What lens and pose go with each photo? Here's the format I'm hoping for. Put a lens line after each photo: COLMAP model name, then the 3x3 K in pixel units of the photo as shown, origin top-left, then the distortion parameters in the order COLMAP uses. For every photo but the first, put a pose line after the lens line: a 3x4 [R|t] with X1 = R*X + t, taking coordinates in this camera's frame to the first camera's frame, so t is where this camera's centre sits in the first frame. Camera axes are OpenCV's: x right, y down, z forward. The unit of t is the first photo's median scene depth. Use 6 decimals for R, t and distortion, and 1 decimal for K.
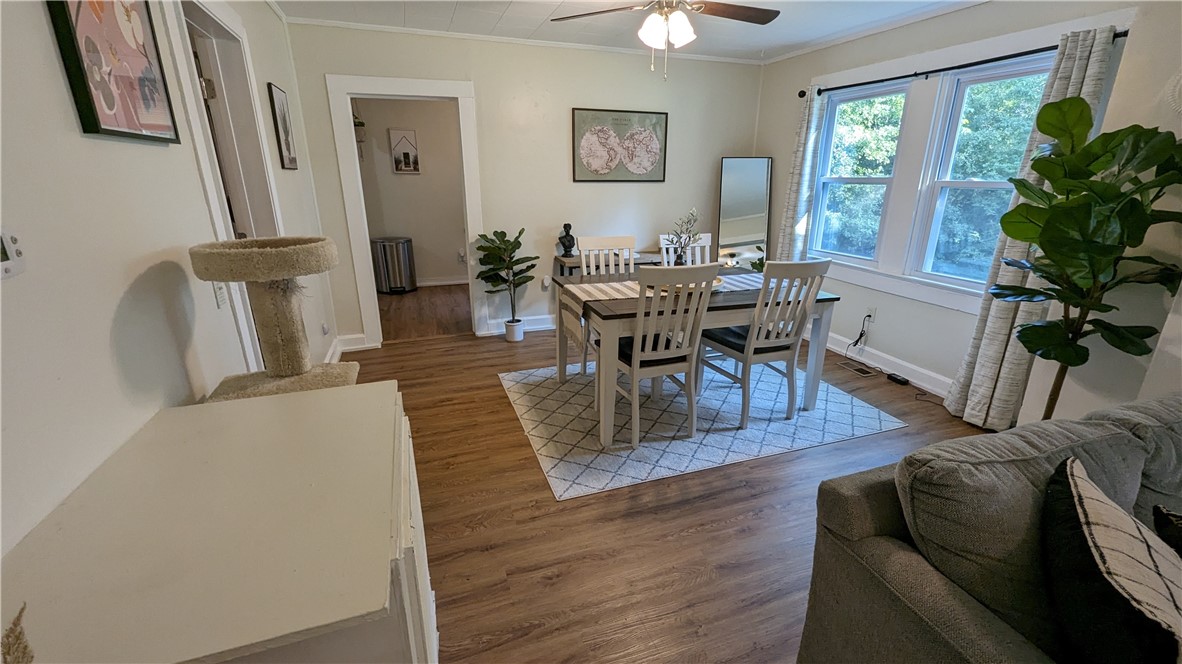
lens RADIAL K [[488.0, 0, 590.9], [0, 488.0, 336.3], [0, 0, 1]] dist [0.000909, -0.000810]
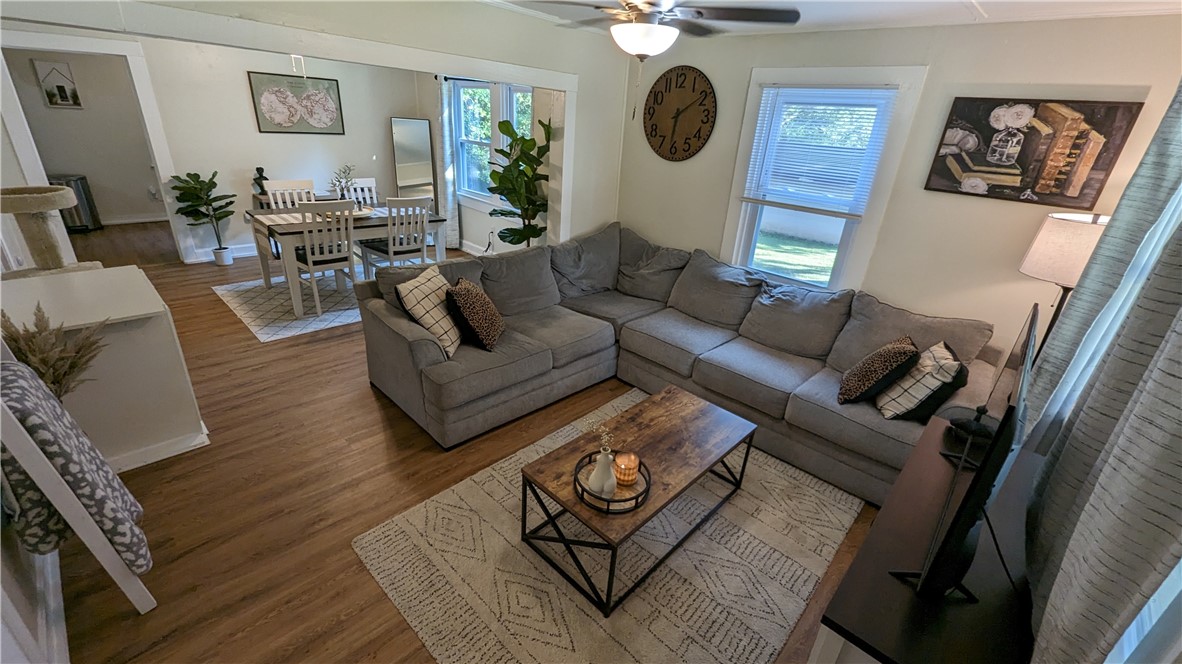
lens RADIAL K [[488.0, 0, 591.9], [0, 488.0, 335.6], [0, 0, 1]] dist [0.000909, -0.000810]
pose [[0.892184, -0.128954, 0.432873, 0.120554], [0.073179, 0.986985, 0.143197, 0.080770], [-0.445704, -0.096081, 0.890009, -0.556740]]
